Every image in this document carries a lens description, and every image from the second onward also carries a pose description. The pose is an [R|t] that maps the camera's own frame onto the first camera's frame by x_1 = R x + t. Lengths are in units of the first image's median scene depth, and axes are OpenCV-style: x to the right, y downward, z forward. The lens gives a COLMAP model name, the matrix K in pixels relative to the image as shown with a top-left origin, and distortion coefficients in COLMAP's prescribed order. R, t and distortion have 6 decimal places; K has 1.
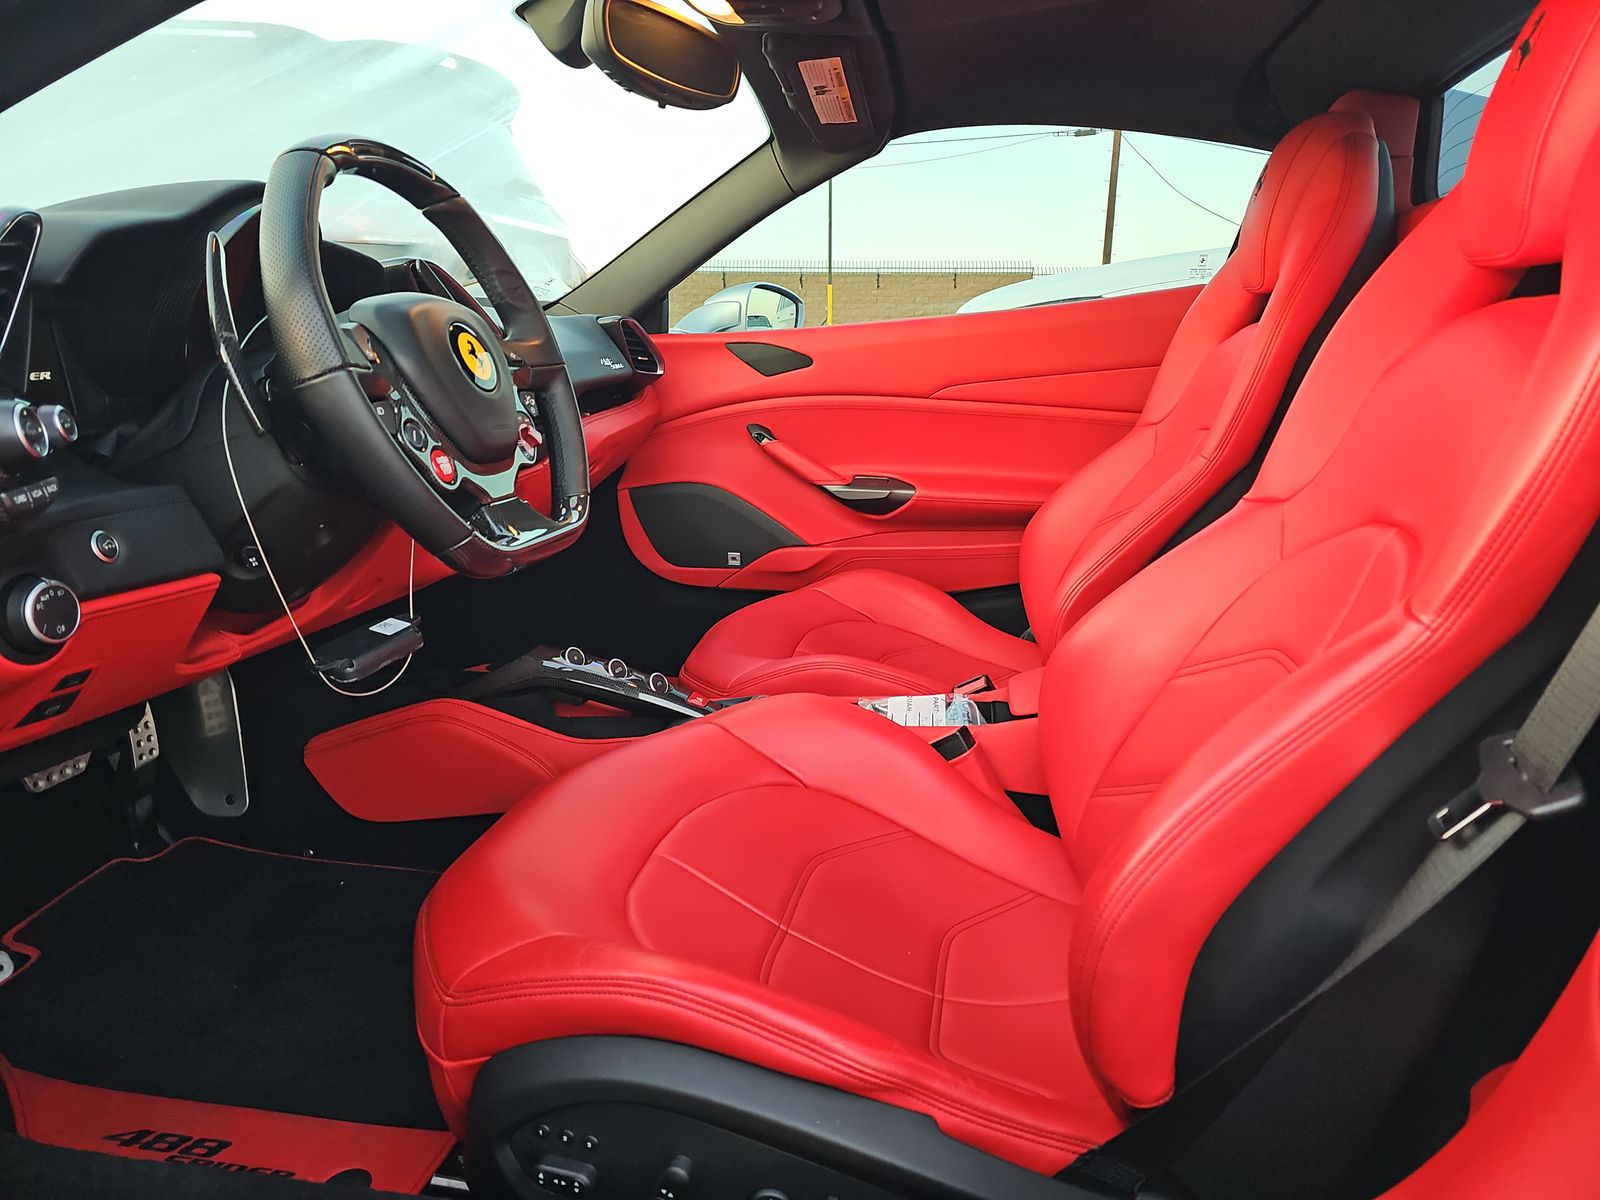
lens RADIAL K [[1041.1, 0, 802.6], [0, 1041.1, 606.2], [0, 0, 1]] dist [0.056635, -0.118384]
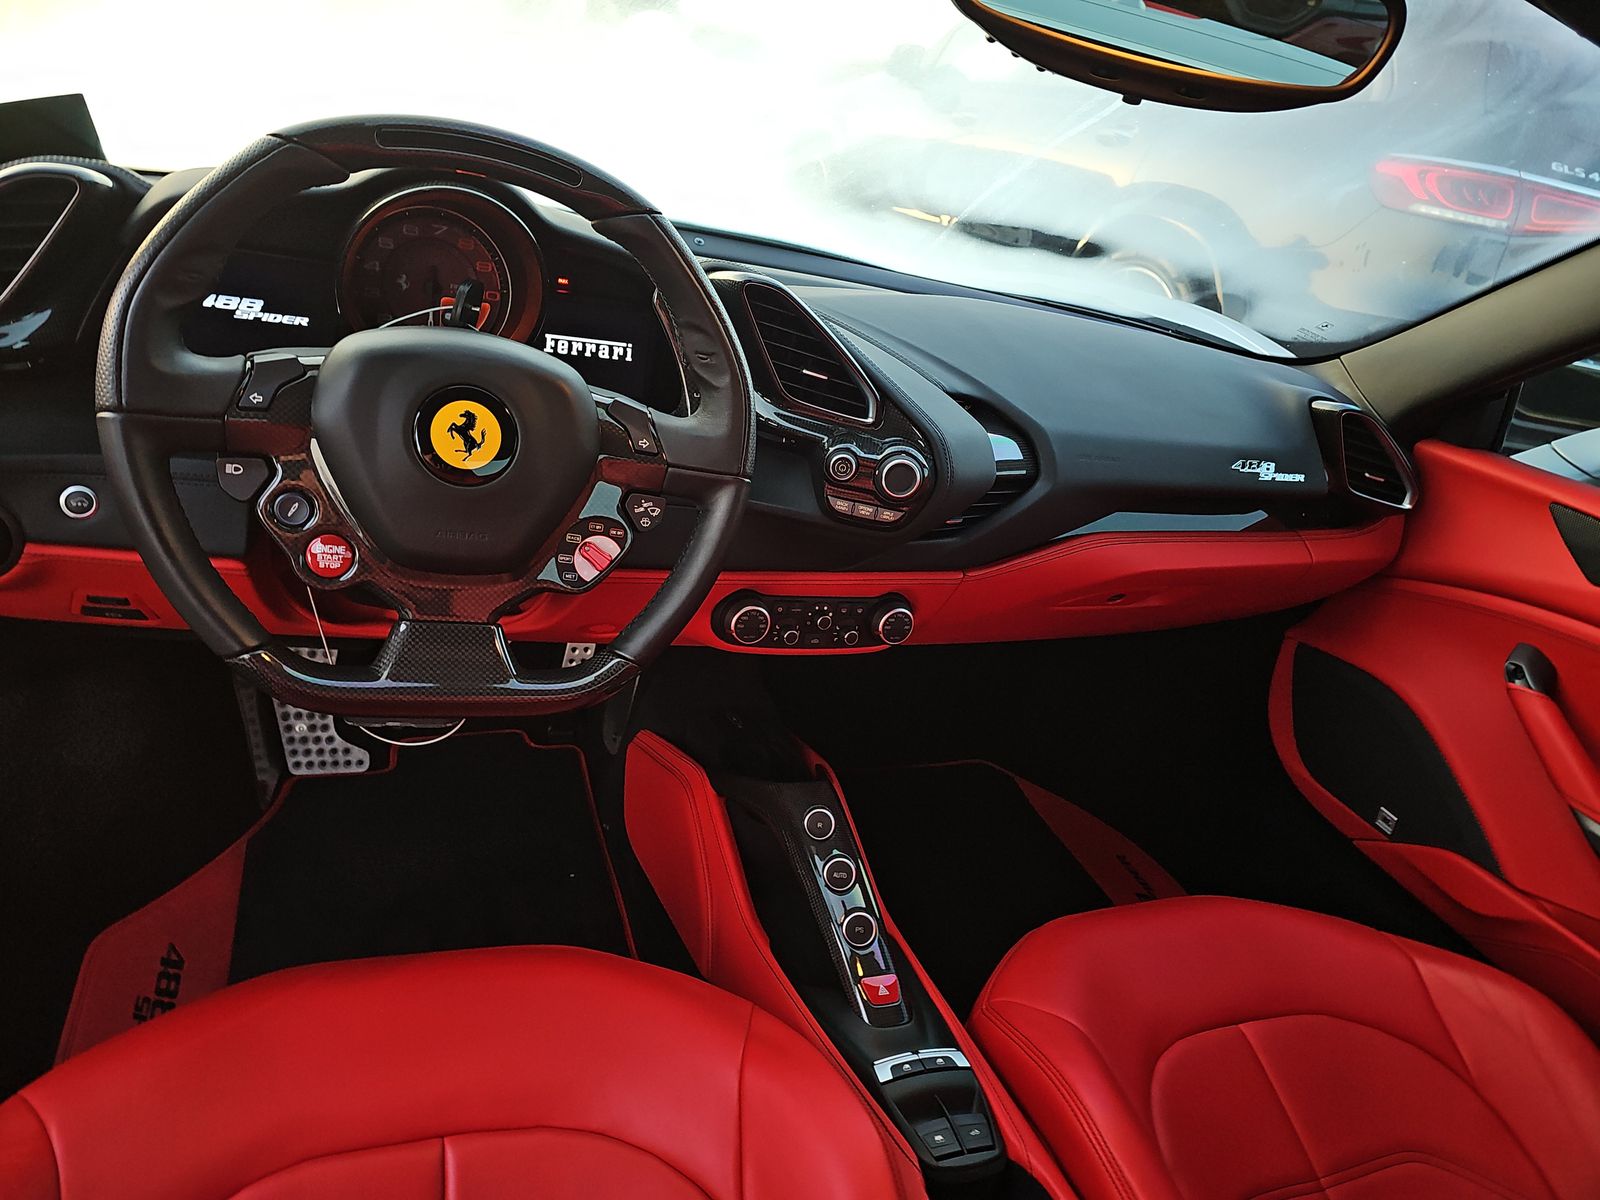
lens RADIAL K [[1041.1, 0, 802.6], [0, 1041.1, 606.2], [0, 0, 1]] dist [0.056635, -0.118384]
pose [[0.478880, 0.442199, -0.758375, 0.190164], [-0.392802, 0.880502, 0.265373, -0.193749], [0.785099, 0.170809, 0.595352, 0.351408]]
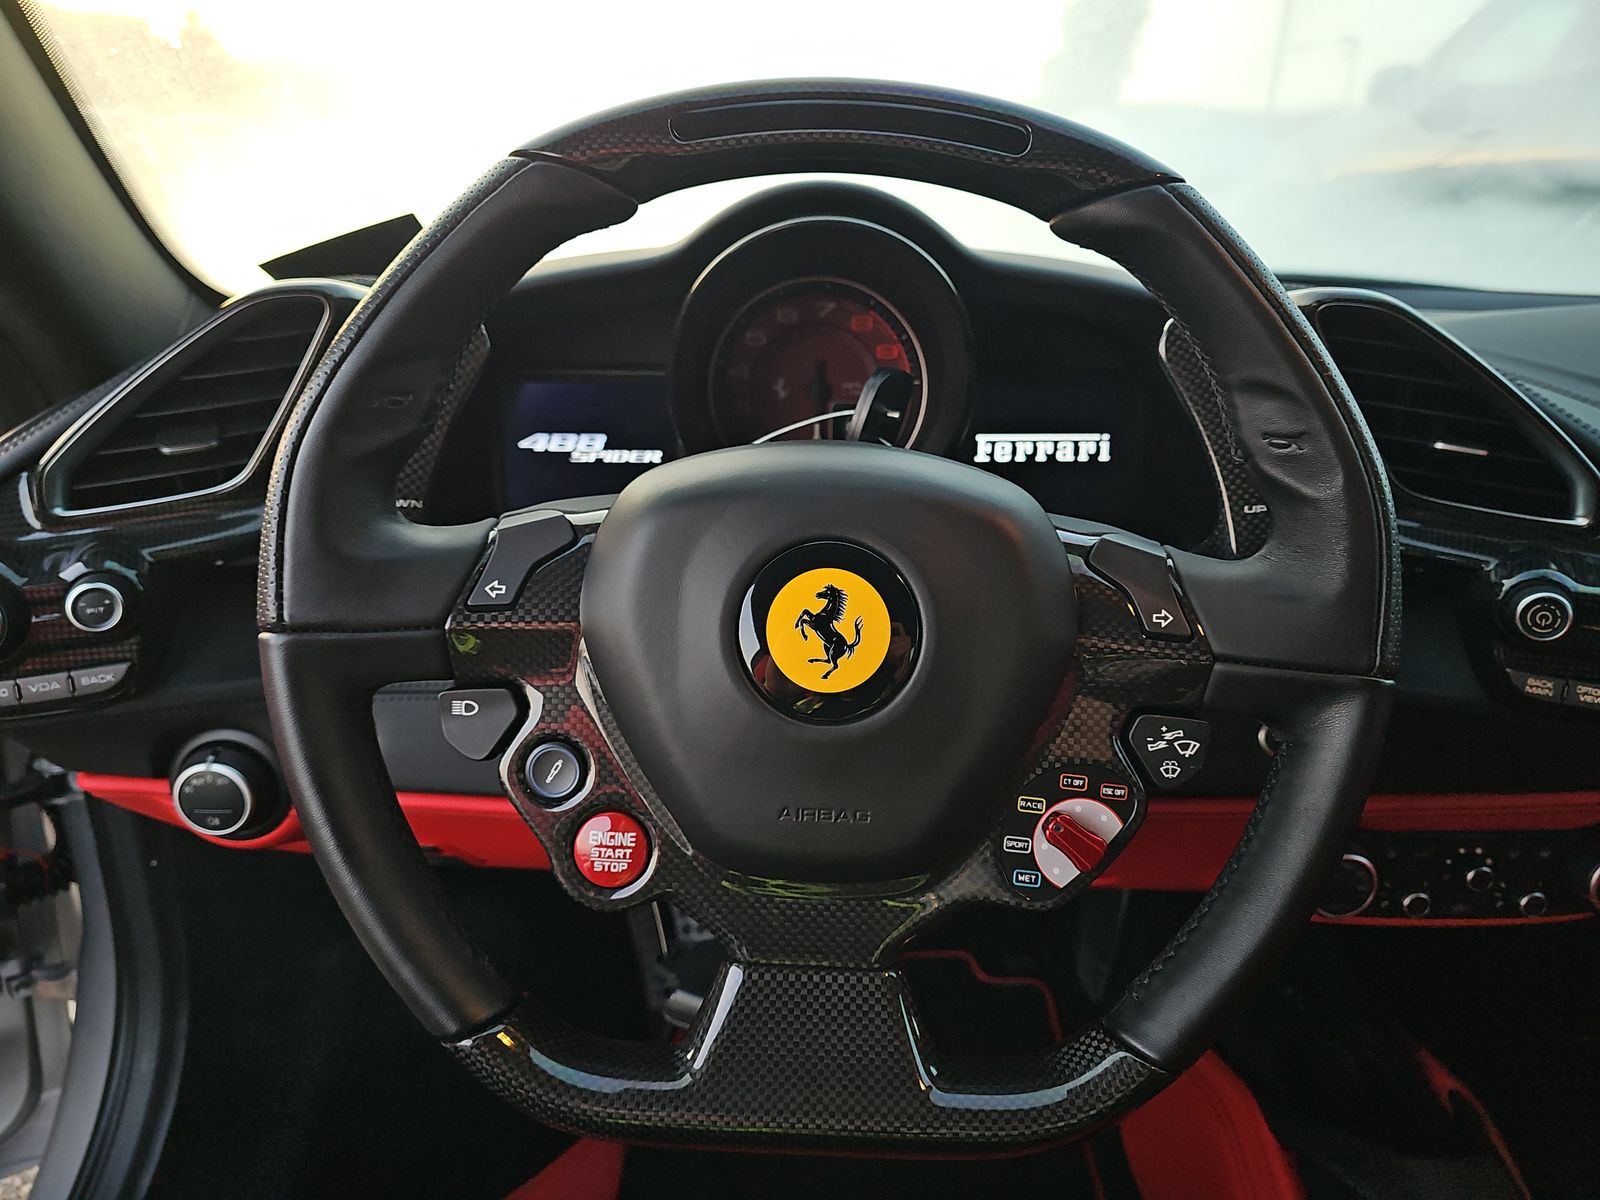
lens RADIAL K [[1064.5, 0, 796.7], [0, 1064.5, 592.7], [0, 0, 1]] dist [0.051040, -0.052090]
pose [[0.125946, 0.338706, -0.932425, 0.030924], [-0.239702, 0.922449, 0.302705, -0.171681], [0.962642, 0.185380, 0.197367, 0.413706]]
